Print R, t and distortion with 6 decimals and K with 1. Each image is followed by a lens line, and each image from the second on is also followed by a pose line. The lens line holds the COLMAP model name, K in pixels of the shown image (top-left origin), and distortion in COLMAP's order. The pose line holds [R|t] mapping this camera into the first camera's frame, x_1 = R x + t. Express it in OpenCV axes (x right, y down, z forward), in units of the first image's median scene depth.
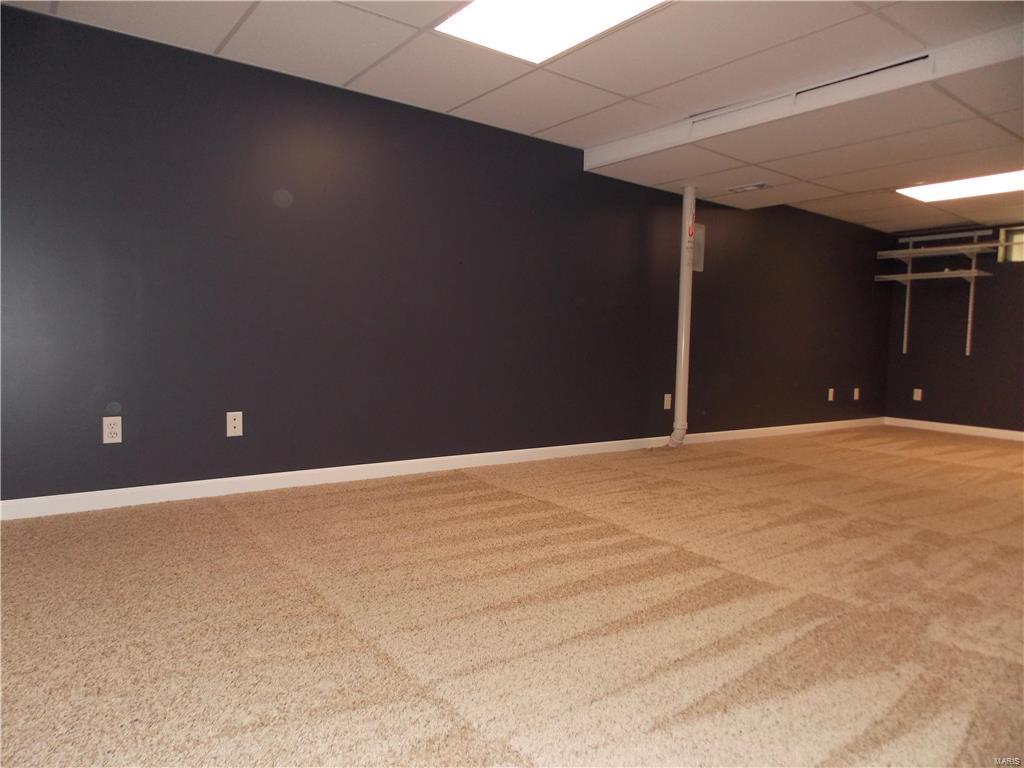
lens RADIAL K [[717.4, 0, 512.0], [0, 717.4, 384.0], [0, 0, 1]] dist [0.002917, -0.000959]
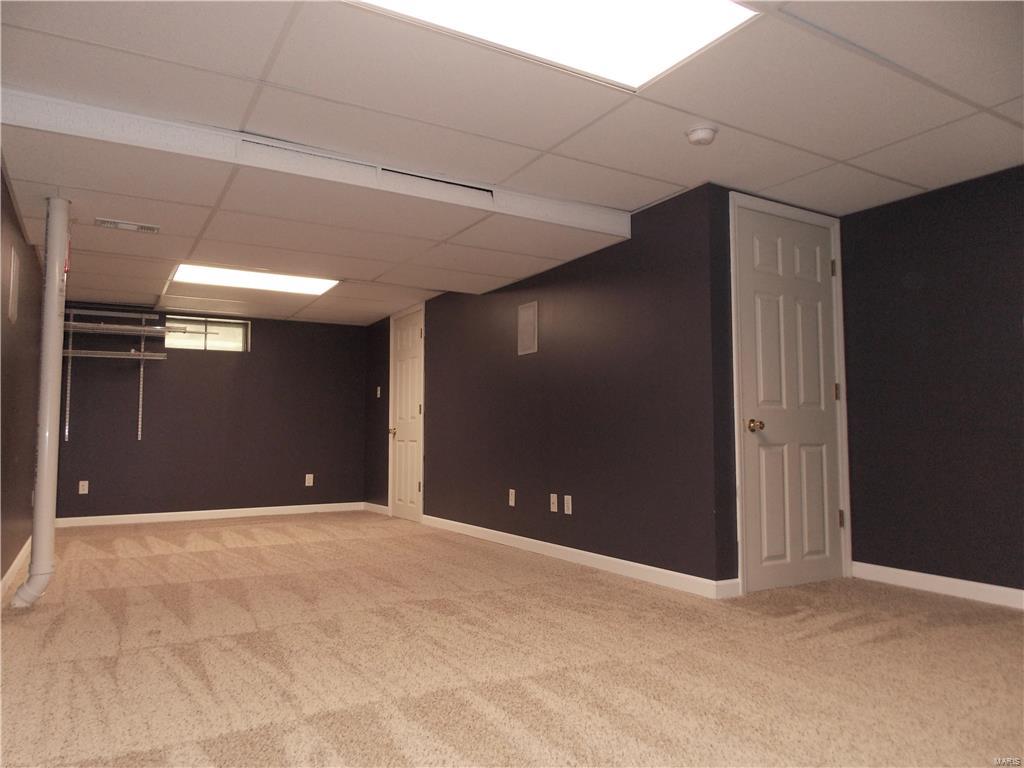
lens RADIAL K [[711.8, 0, 513.9], [0, 711.8, 388.0], [0, 0, 1]] dist [-0.002528, -0.003812]
pose [[0.110088, 0.041514, 0.993054, -0.276129], [0.062751, 0.996844, -0.048629, -0.031842], [-0.991939, 0.067668, 0.107136, 0.407483]]
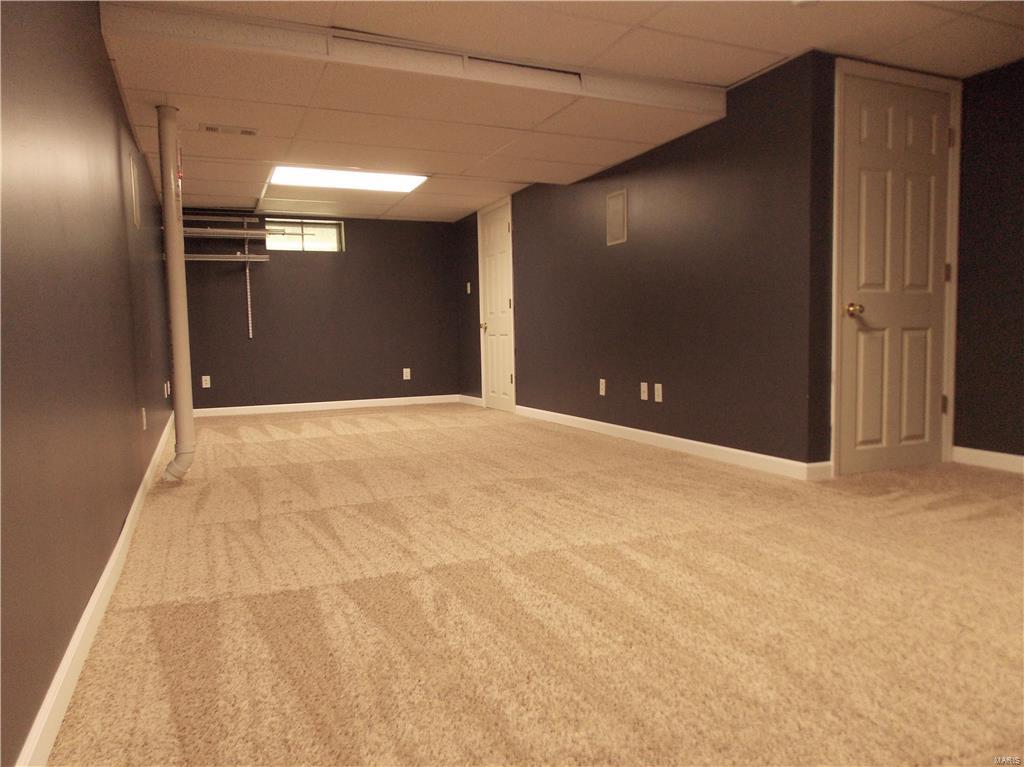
lens RADIAL K [[717.4, 0, 512.0], [0, 717.4, 383.5], [0, 0, 1]] dist [0.002917, -0.000959]
pose [[0.230505, -0.095294, 0.968394, -0.298399], [0.081473, 0.993589, 0.078380, -0.025549], [-0.969654, 0.060831, 0.236791, 0.409013]]
